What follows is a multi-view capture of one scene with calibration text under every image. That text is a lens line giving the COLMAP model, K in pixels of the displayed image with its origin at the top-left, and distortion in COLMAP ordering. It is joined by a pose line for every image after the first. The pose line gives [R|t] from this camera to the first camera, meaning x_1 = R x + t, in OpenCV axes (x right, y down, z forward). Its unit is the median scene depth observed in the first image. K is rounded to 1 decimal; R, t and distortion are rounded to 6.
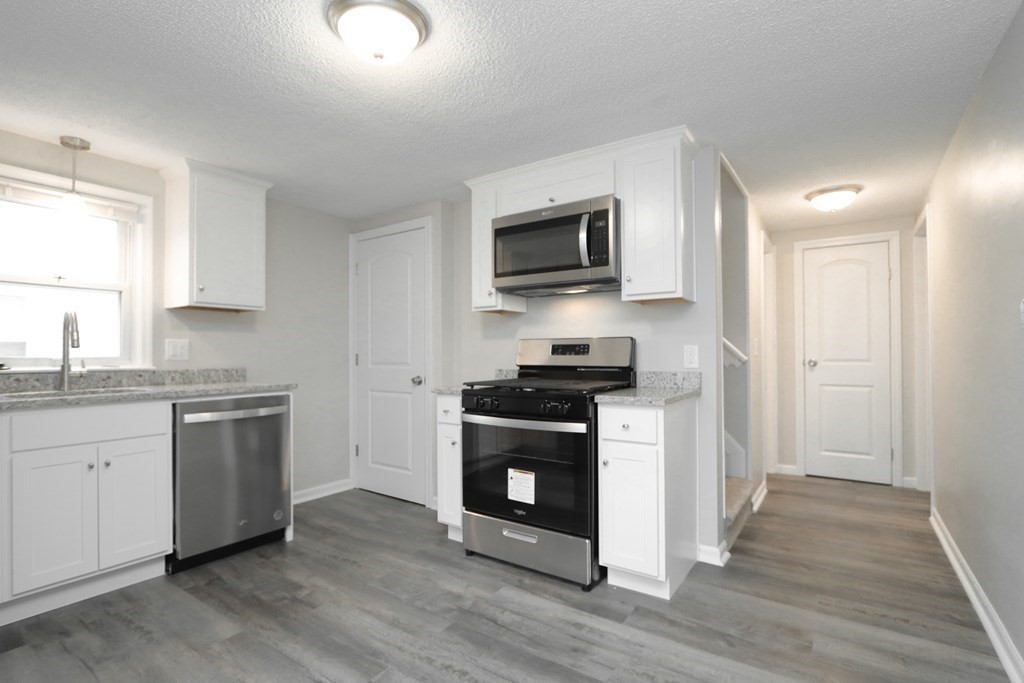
lens RADIAL K [[485.3, 0, 494.1], [0, 485.3, 346.7], [0, 0, 1]] dist [-0.015256, 0.000007]
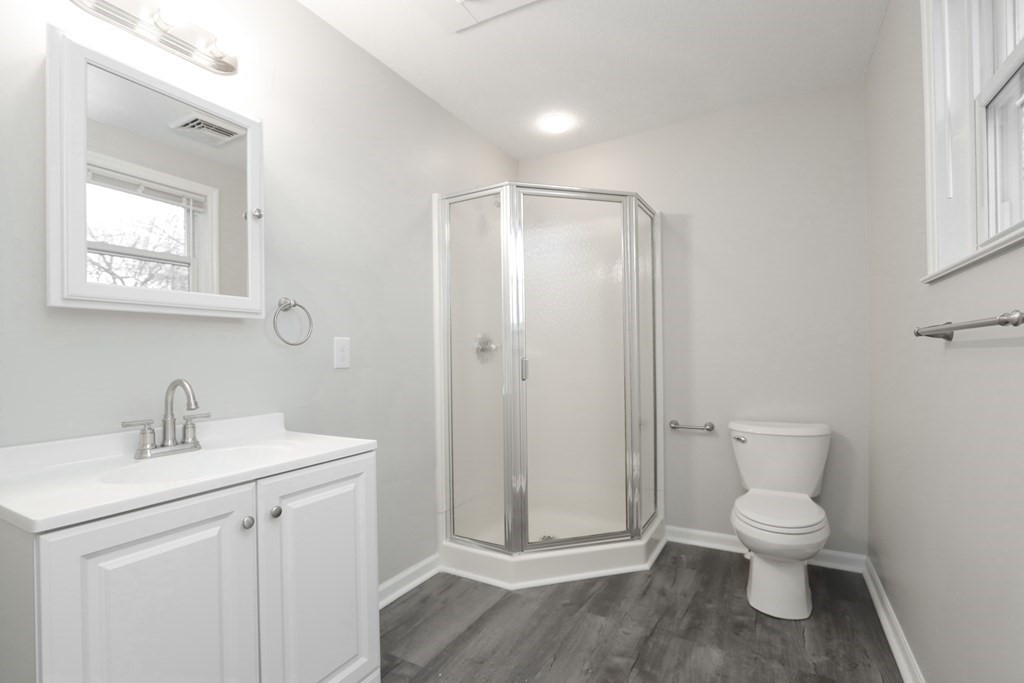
lens RADIAL K [[469.6, 0, 511.8], [0, 469.6, 353.5], [0, 0, 1]] dist [-0.008341, 0.000081]
pose [[-0.110564, 0.006592, 0.993847, -0.628727], [-0.003836, 0.999968, -0.007060, 0.019369], [-0.993862, -0.004593, -0.110535, 0.981584]]
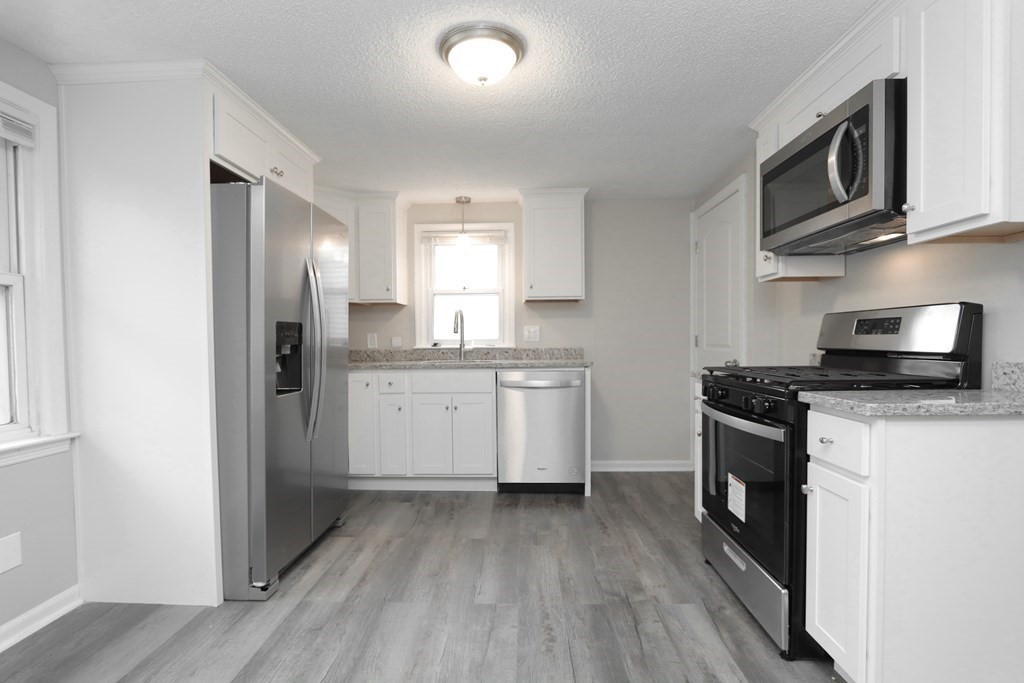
lens RADIAL K [[478.4, 0, 510.2], [0, 478.4, 353.0], [0, 0, 1]] dist [-0.007359, -0.000233]
pose [[0.557723, 0.021131, -0.829758, 0.440684], [0.019563, 0.999064, 0.038592, 0.008559], [0.829797, -0.037756, 0.556787, 0.223408]]
